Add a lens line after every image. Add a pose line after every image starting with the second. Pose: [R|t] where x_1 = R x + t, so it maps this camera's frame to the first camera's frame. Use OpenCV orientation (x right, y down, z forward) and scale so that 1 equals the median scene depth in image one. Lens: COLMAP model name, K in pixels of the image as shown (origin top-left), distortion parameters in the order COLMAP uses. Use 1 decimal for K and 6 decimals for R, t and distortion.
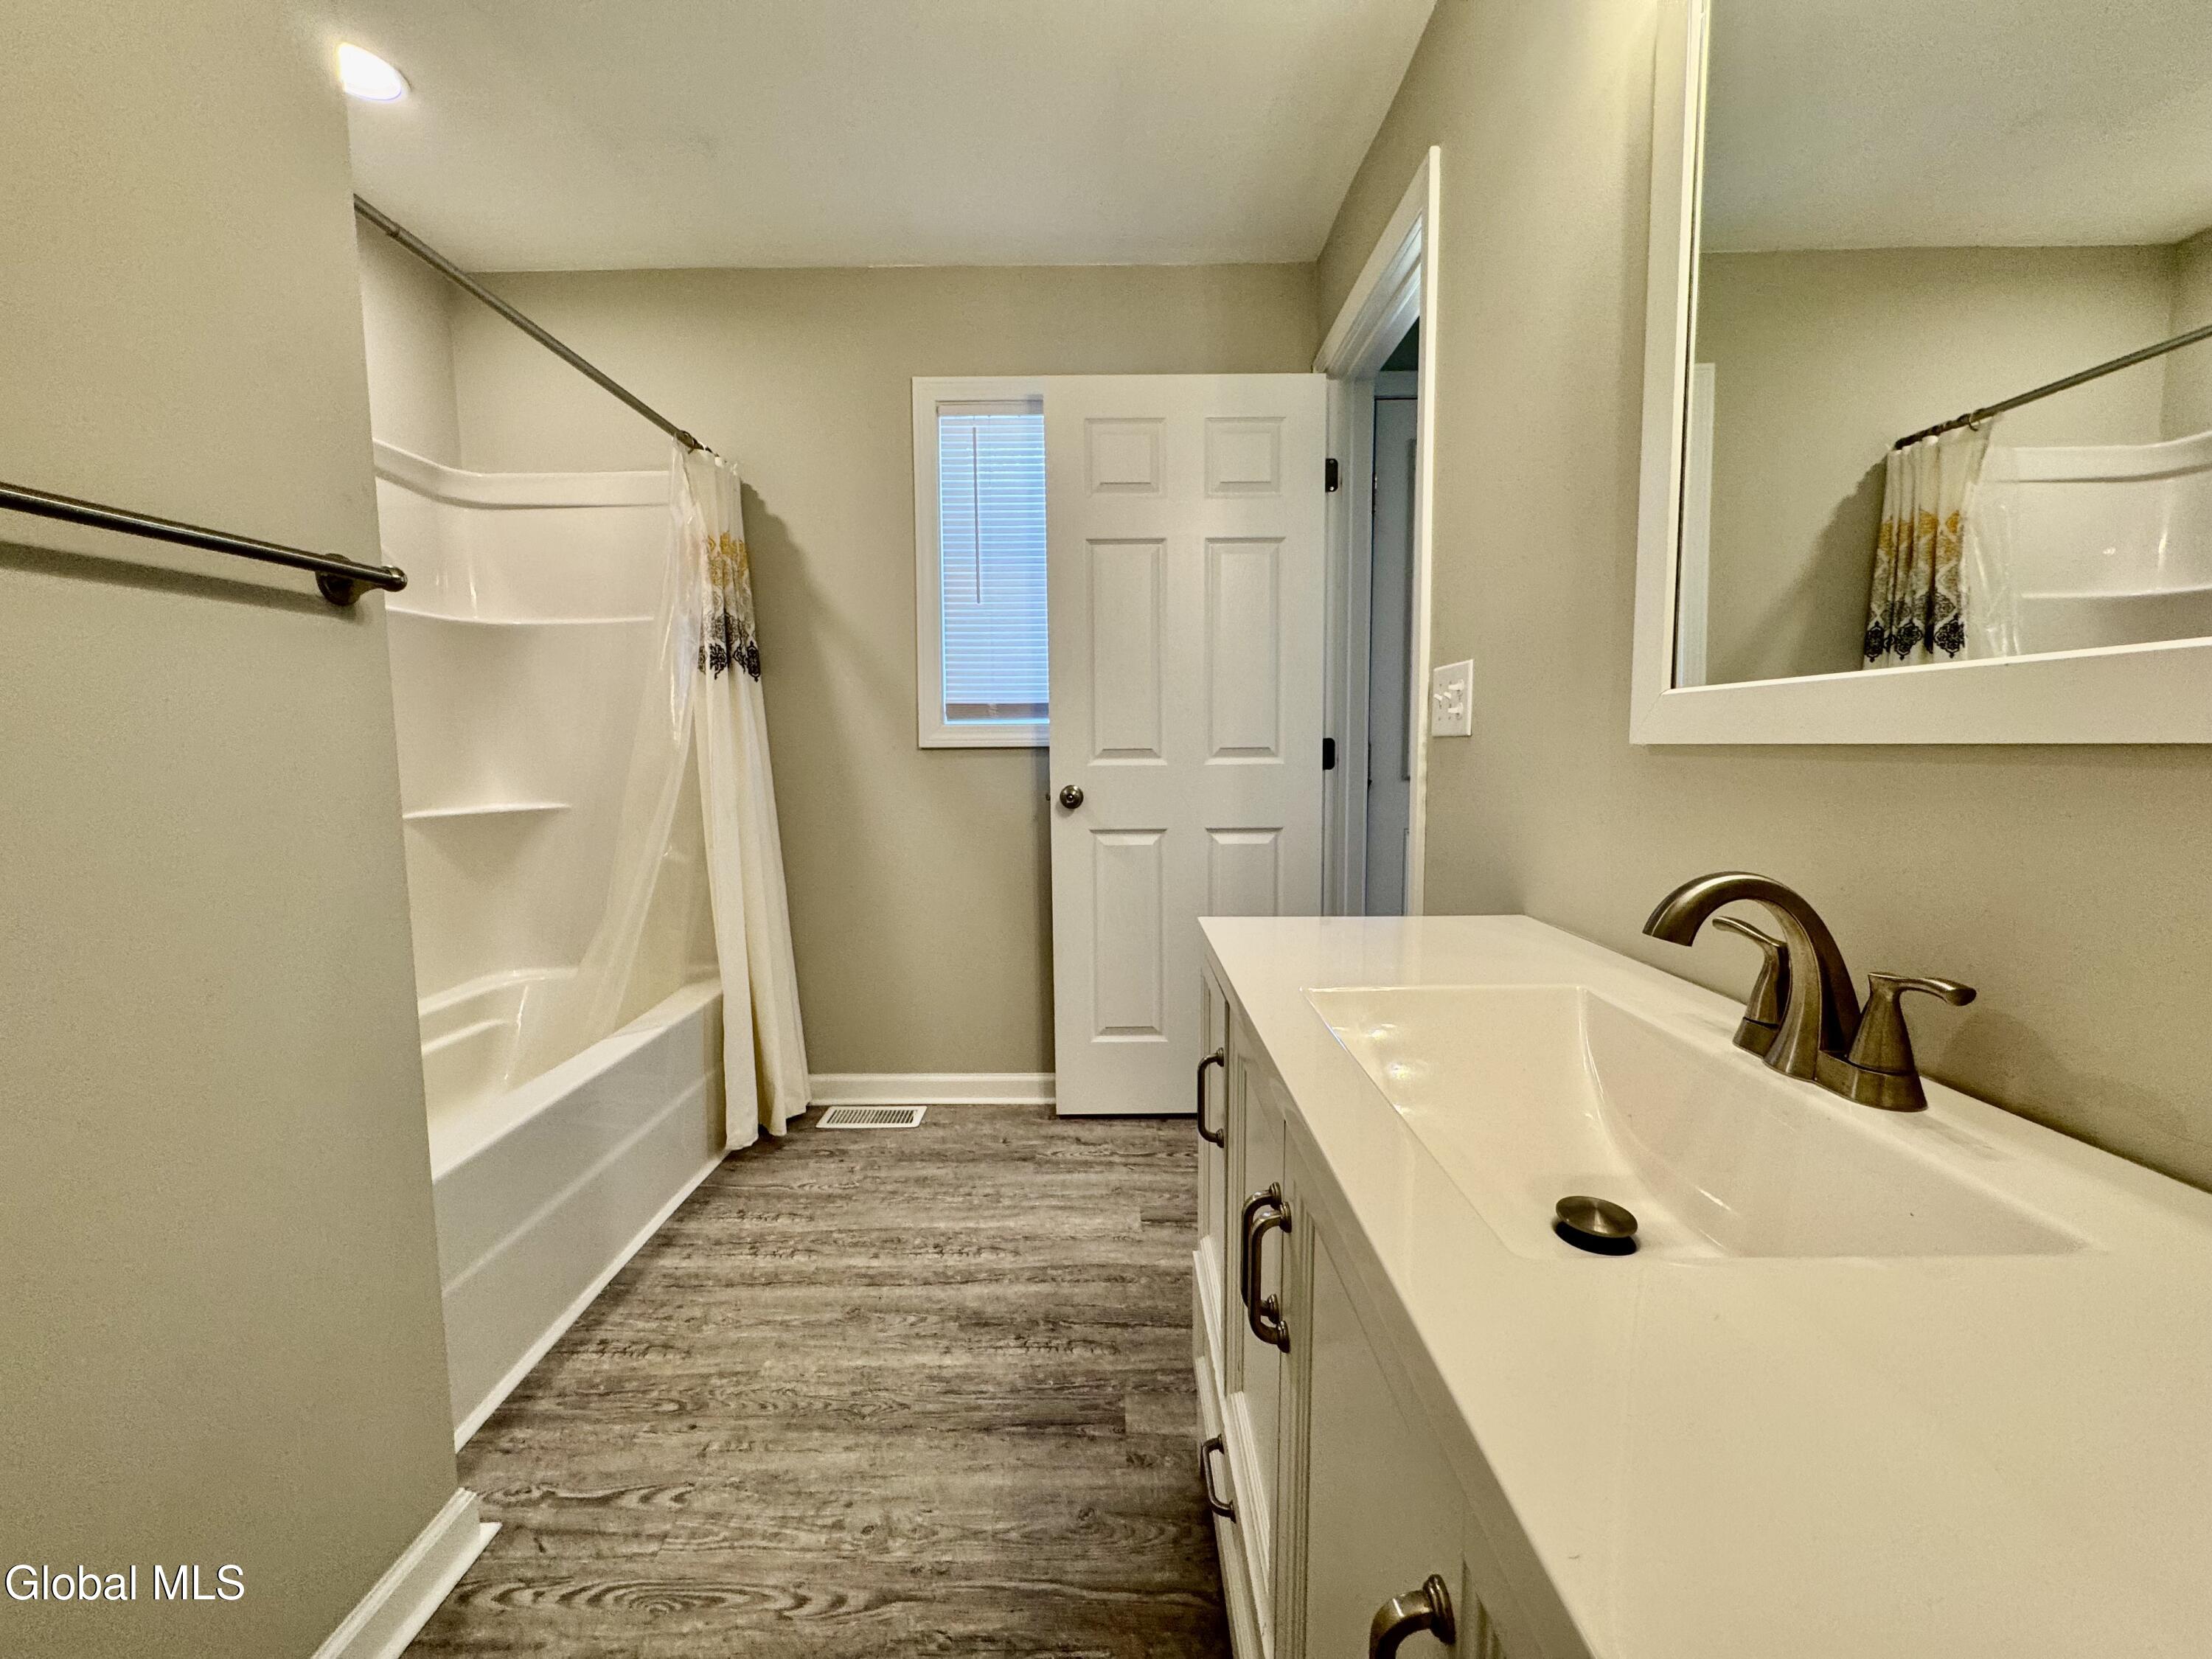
lens RADIAL K [[882.9, 0, 1104.6], [0, 882.9, 830.2], [0, 0, 1]] dist [-0.001228, 0.000275]
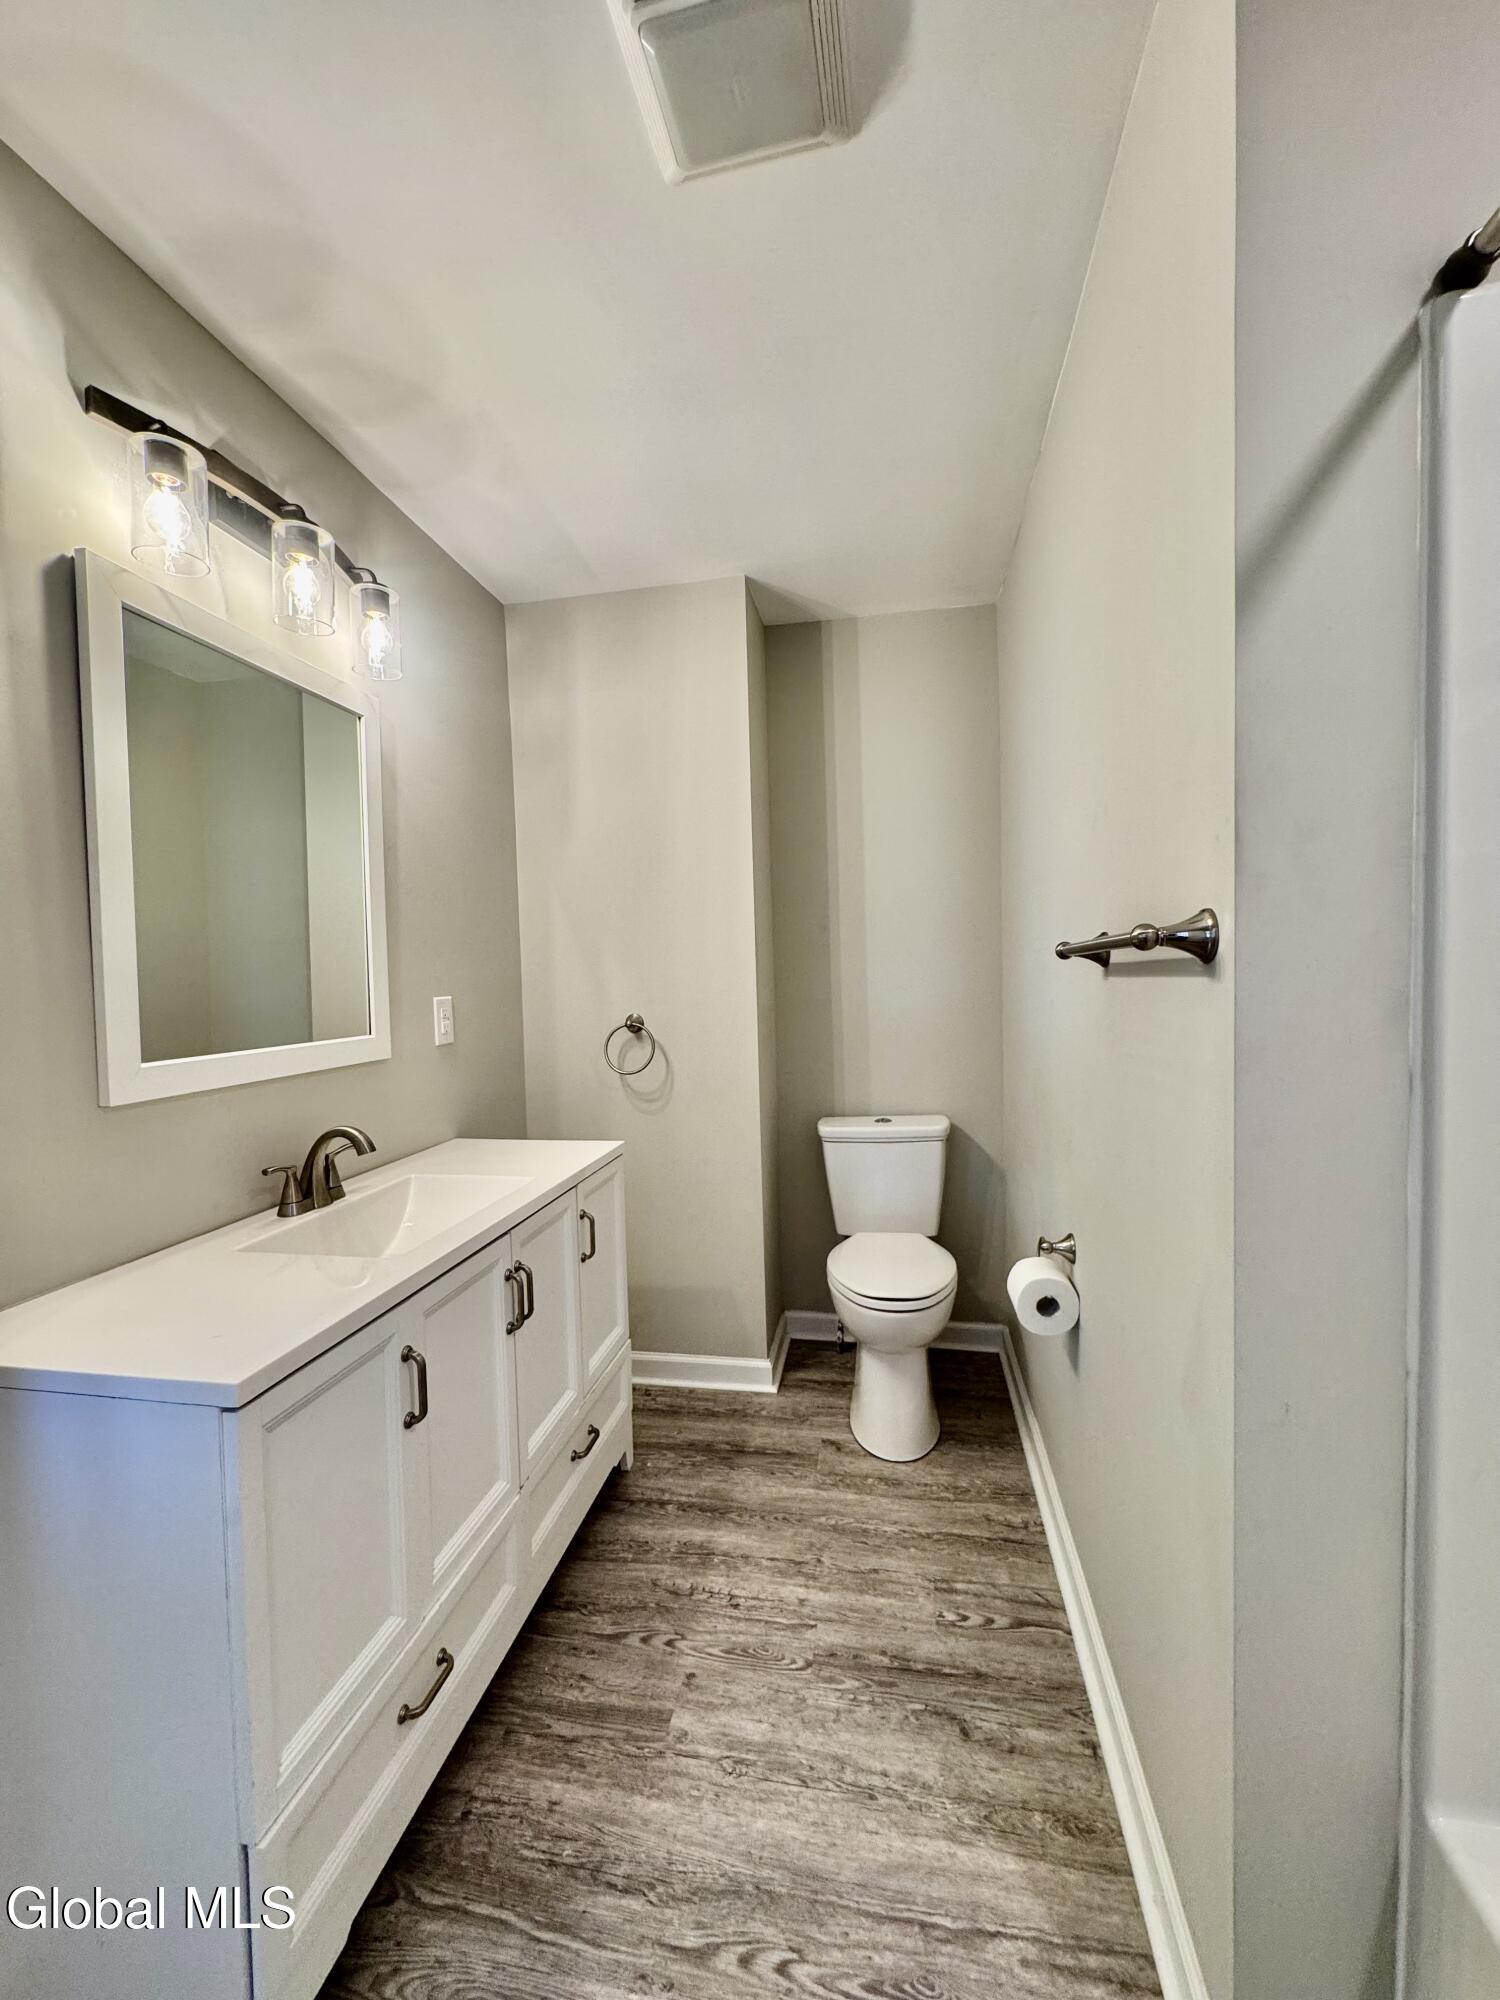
lens RADIAL K [[798.2, 0, 749.7], [0, 798.2, 993.6], [0, 0, 1]] dist [-0.001228, 0.000275]
pose [[-0.980938, 0.027805, 0.192319, -0.500760], [0.051888, 0.991253, 0.121347, -0.311551], [-0.187263, 0.129013, -0.973801, 1.704473]]
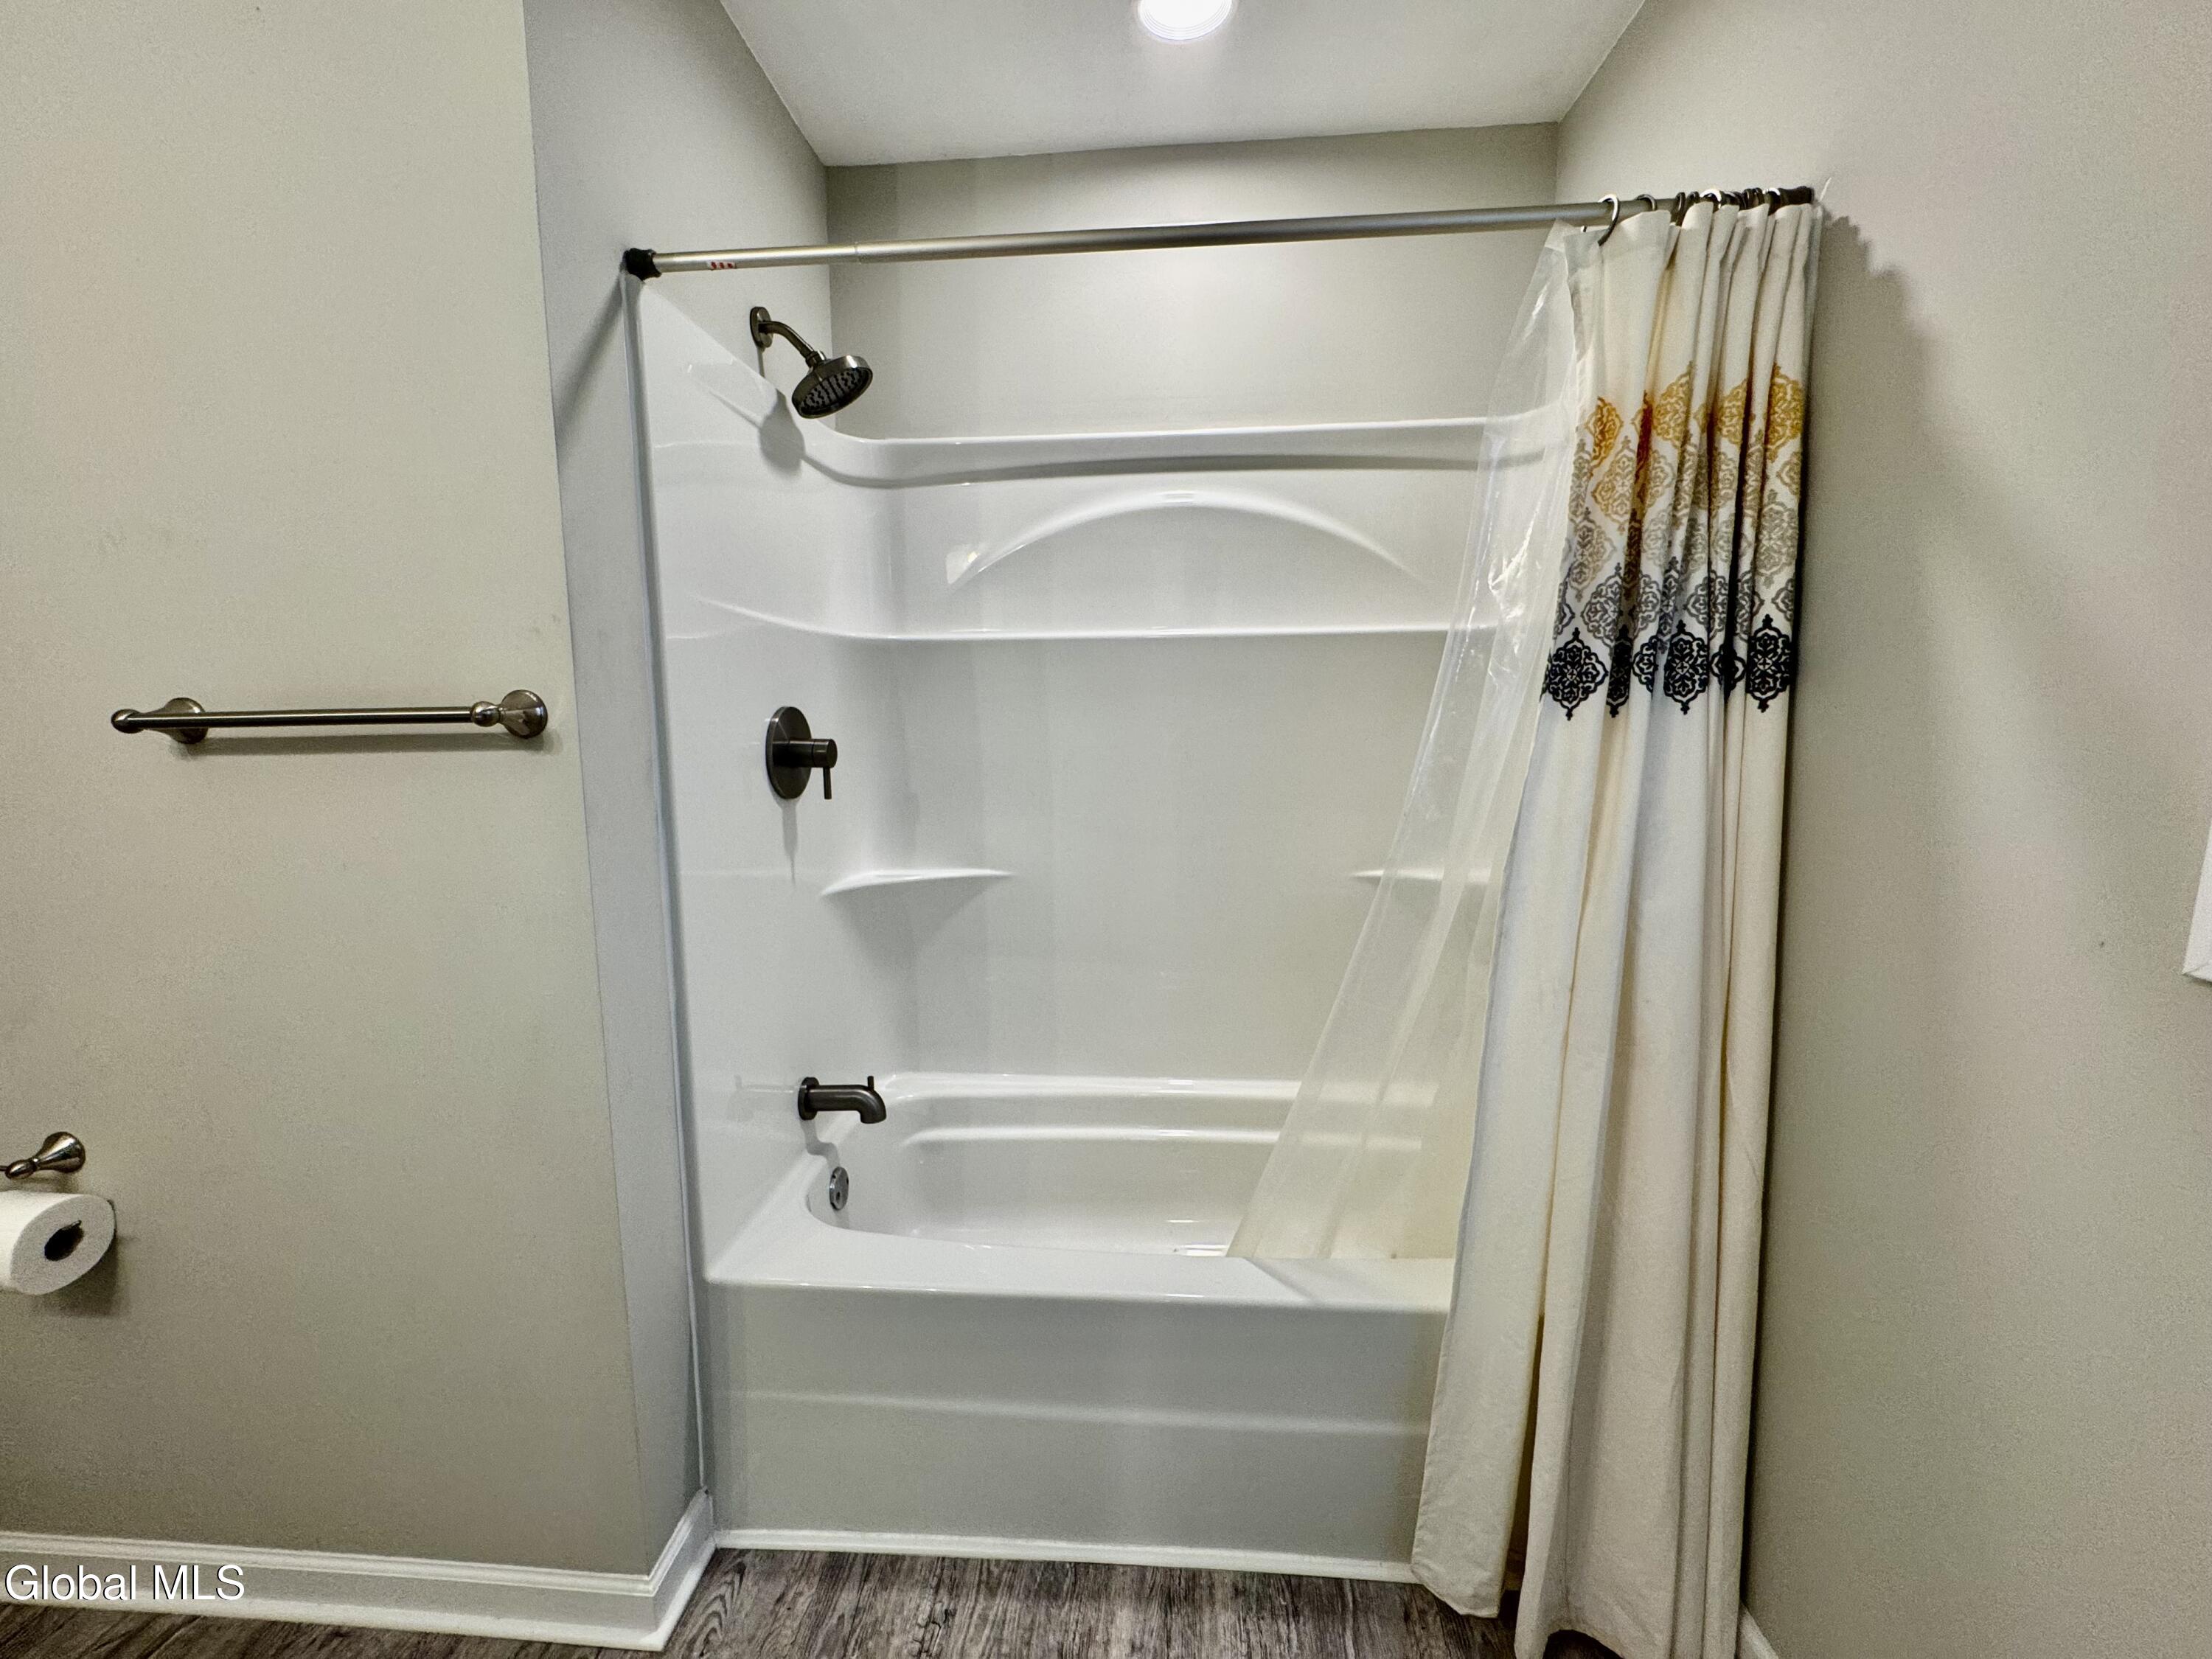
lens RADIAL K [[883.4, 0, 1103.9], [0, 883.4, 829.4], [0, 0, 1]] dist [-0.001451, 0.000249]
pose [[-0.072853, 0.145917, -0.986611, 0.126062], [-0.085850, 0.984650, 0.151966, -0.328182], [0.993641, 0.095772, -0.059208, 1.573538]]
